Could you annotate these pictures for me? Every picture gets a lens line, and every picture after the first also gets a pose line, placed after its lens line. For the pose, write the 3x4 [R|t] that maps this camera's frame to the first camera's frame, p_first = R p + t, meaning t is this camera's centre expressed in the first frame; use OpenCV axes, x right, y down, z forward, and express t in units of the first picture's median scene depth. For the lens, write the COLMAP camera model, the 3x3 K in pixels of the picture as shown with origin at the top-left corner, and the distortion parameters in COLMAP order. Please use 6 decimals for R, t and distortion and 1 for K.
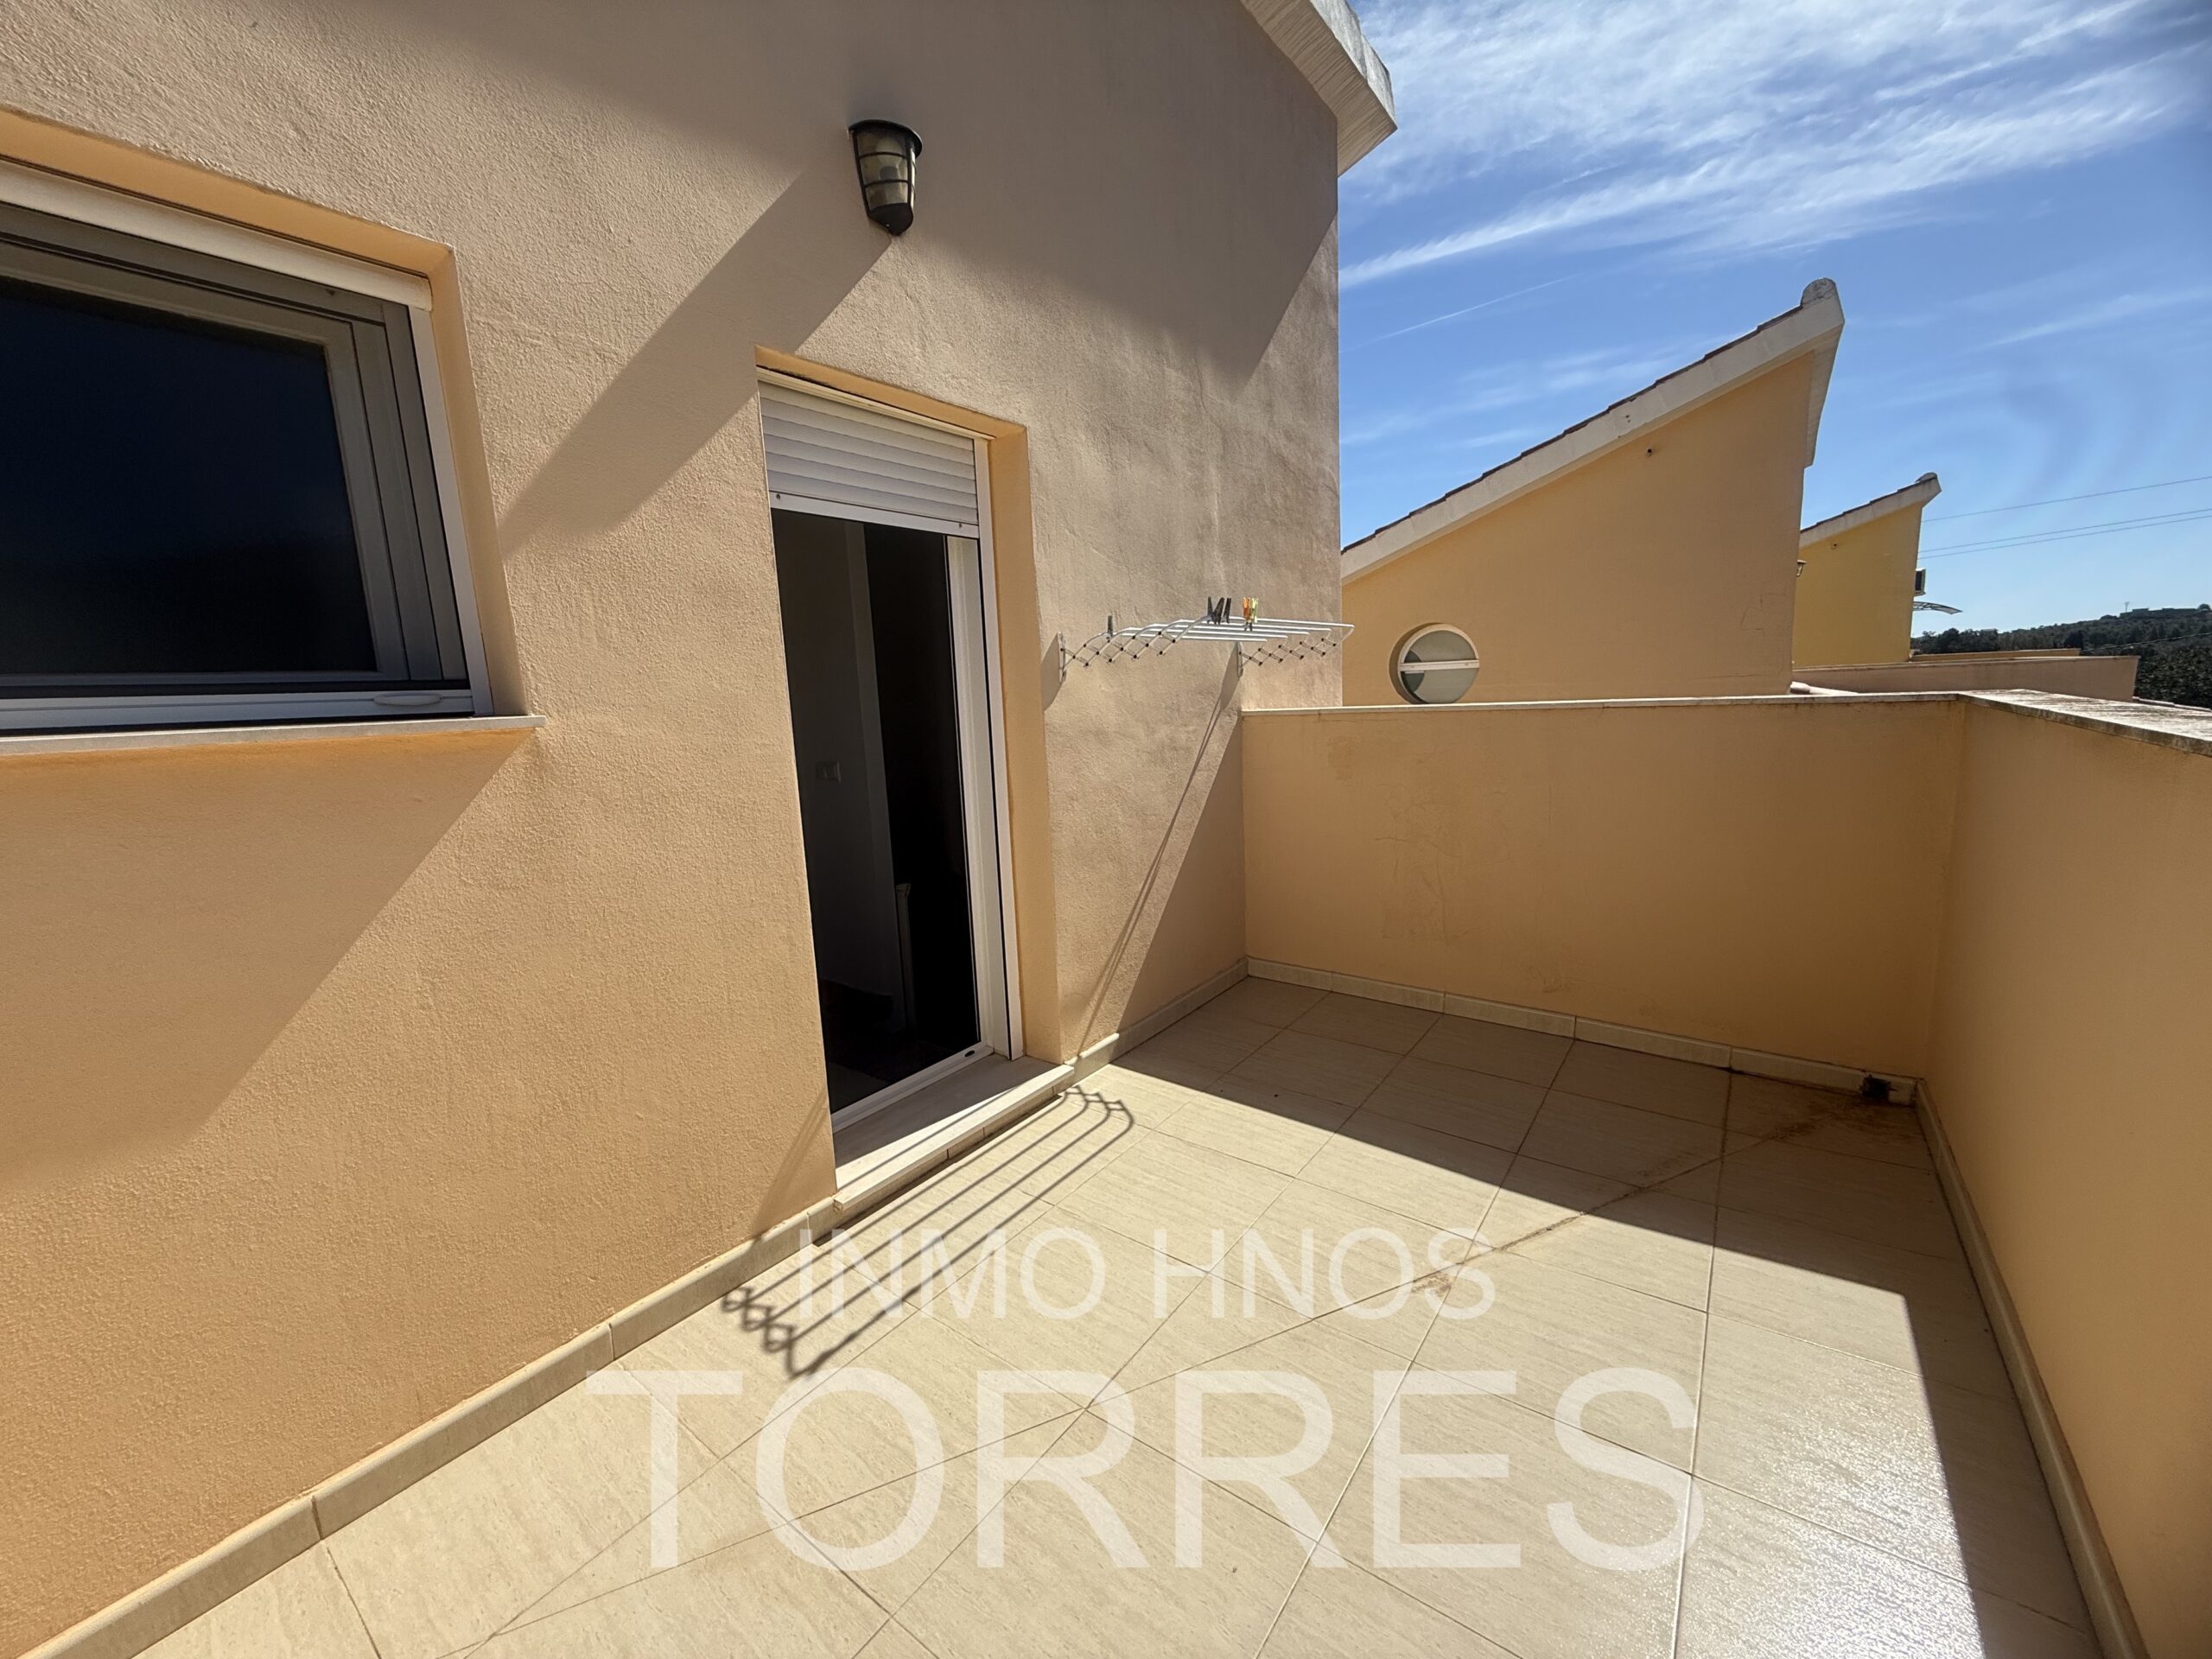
lens RADIAL K [[880.5, 0, 1113.2], [0, 880.5, 833.2], [0, 0, 1]] dist [0.000493, -0.000140]
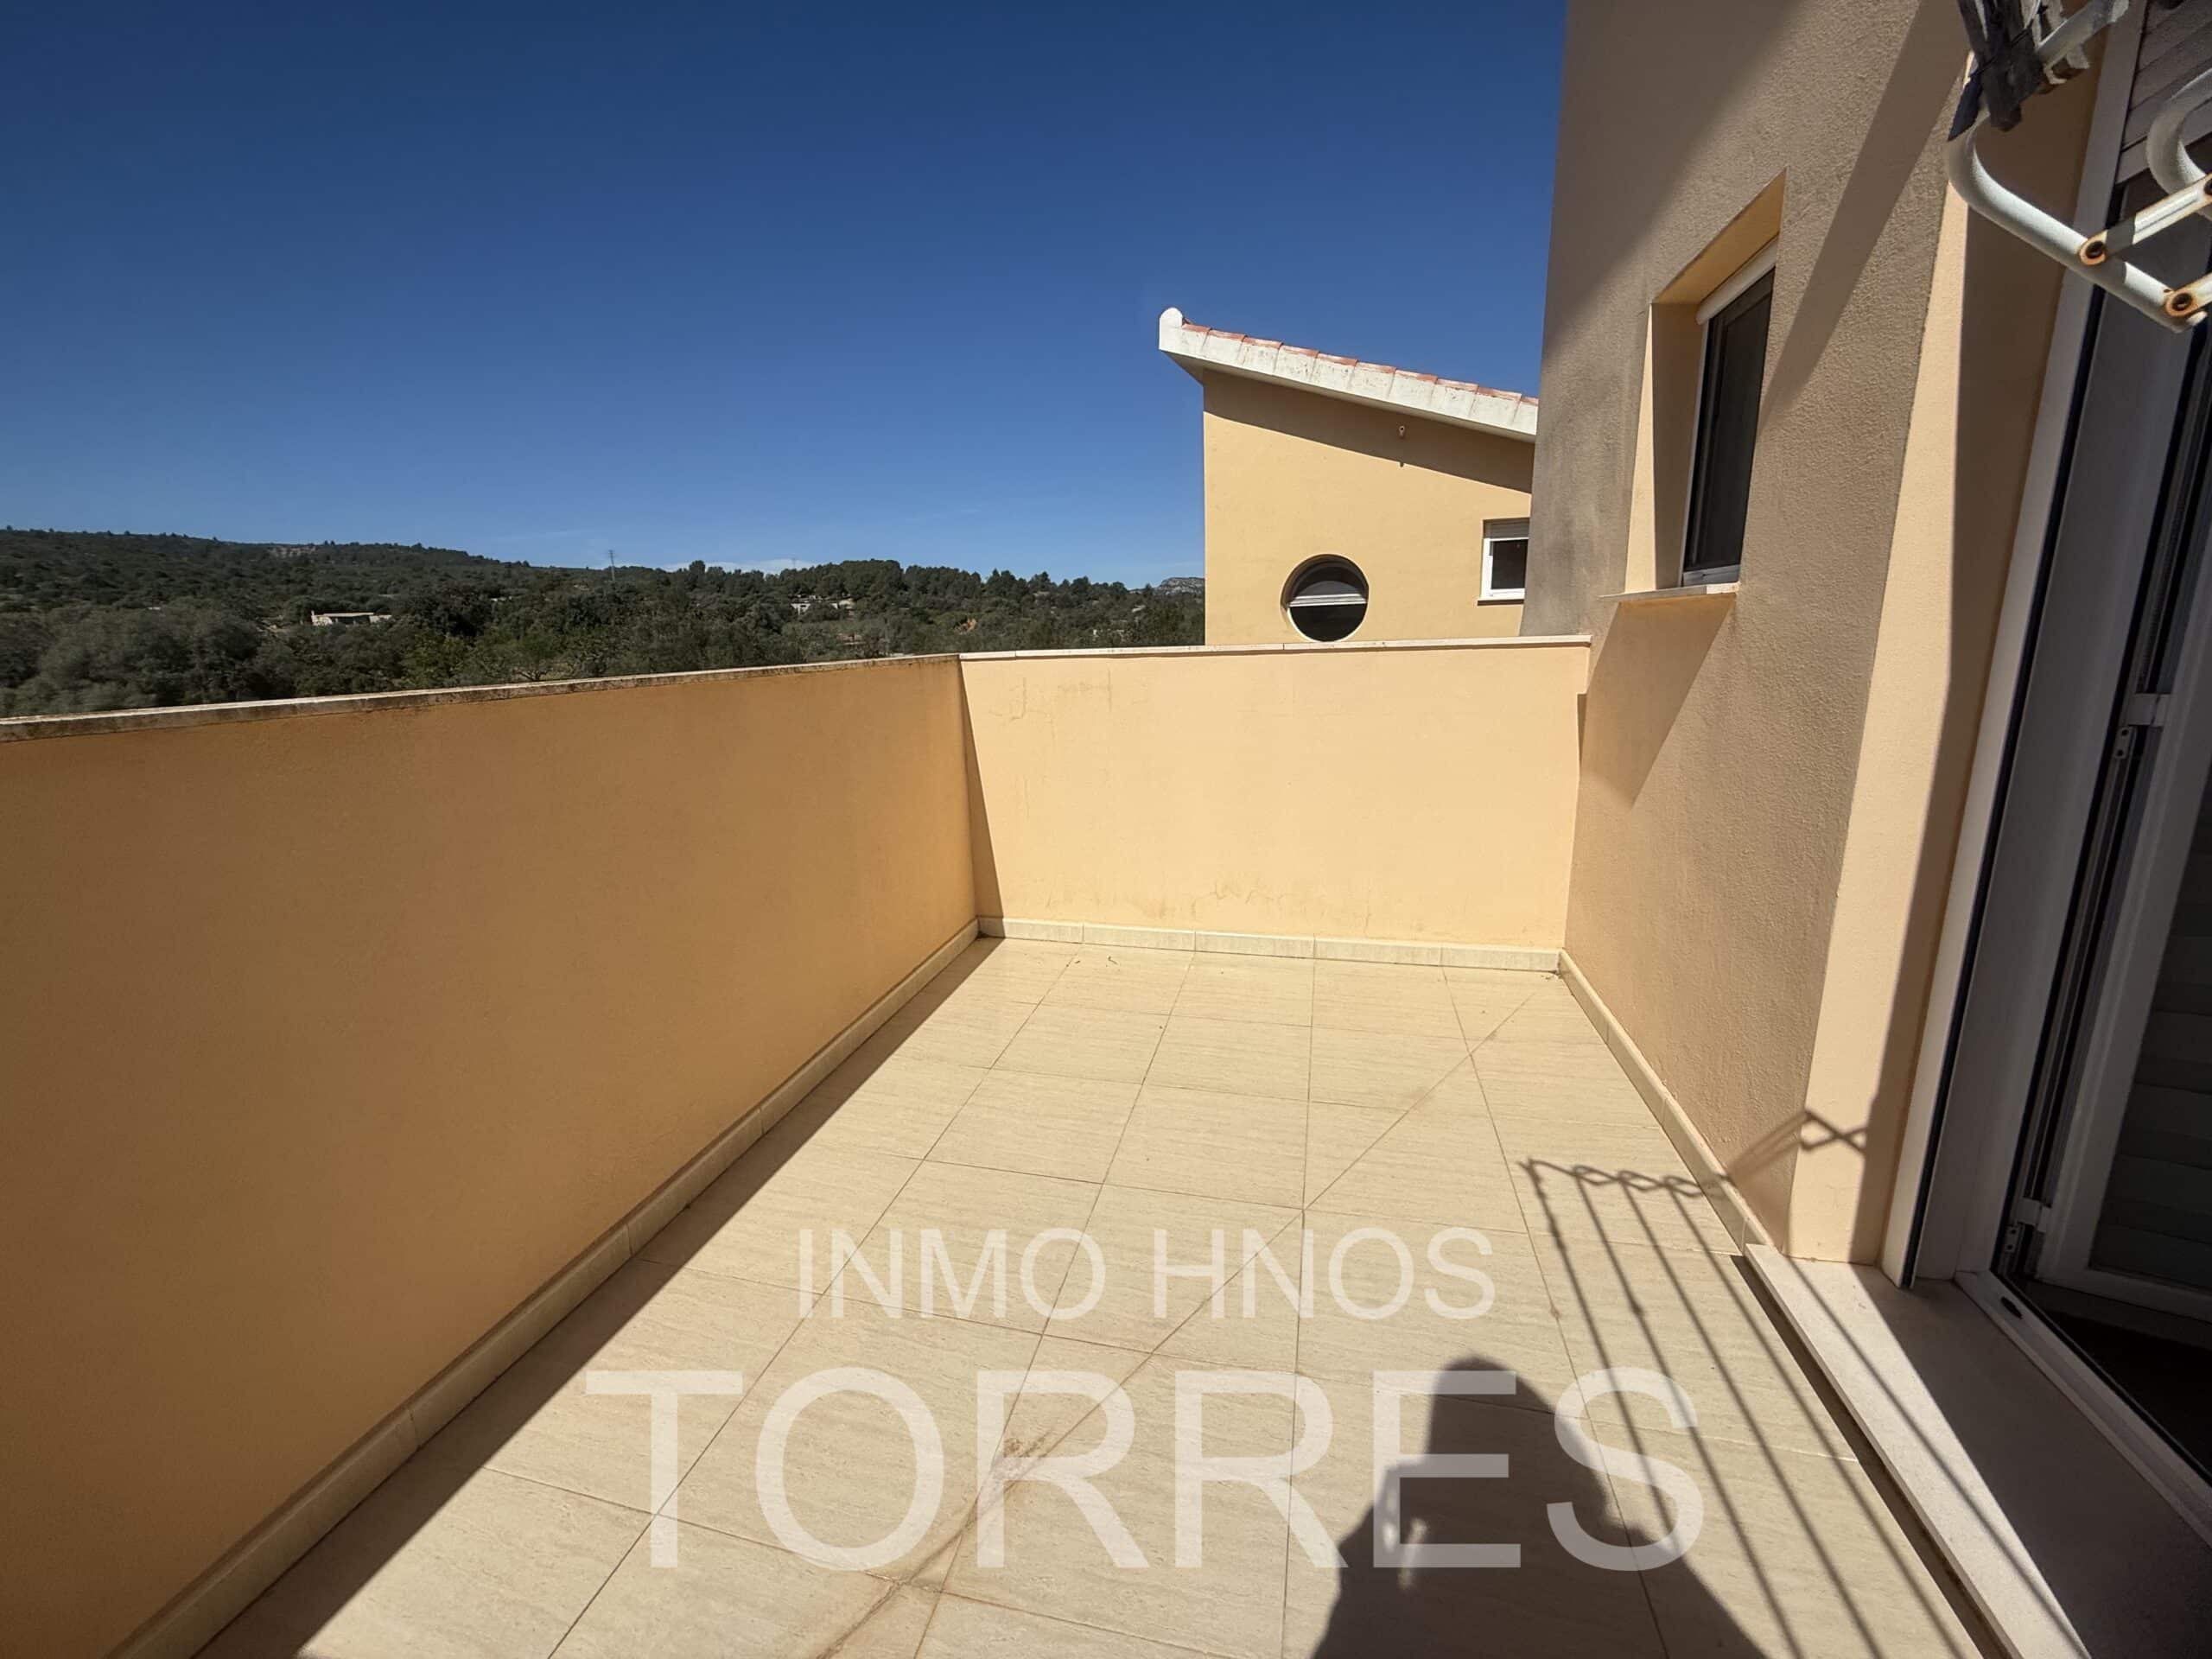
lens RADIAL K [[880.5, 0, 1105.8], [0, 880.5, 821.9], [0, 0, 1]] dist [0.000493, -0.000140]
pose [[-0.924729, 0.132151, -0.356949, 0.496764], [-0.008835, 0.930089, 0.367229, -0.222429], [0.380523, 0.342741, -0.858913, 1.537027]]
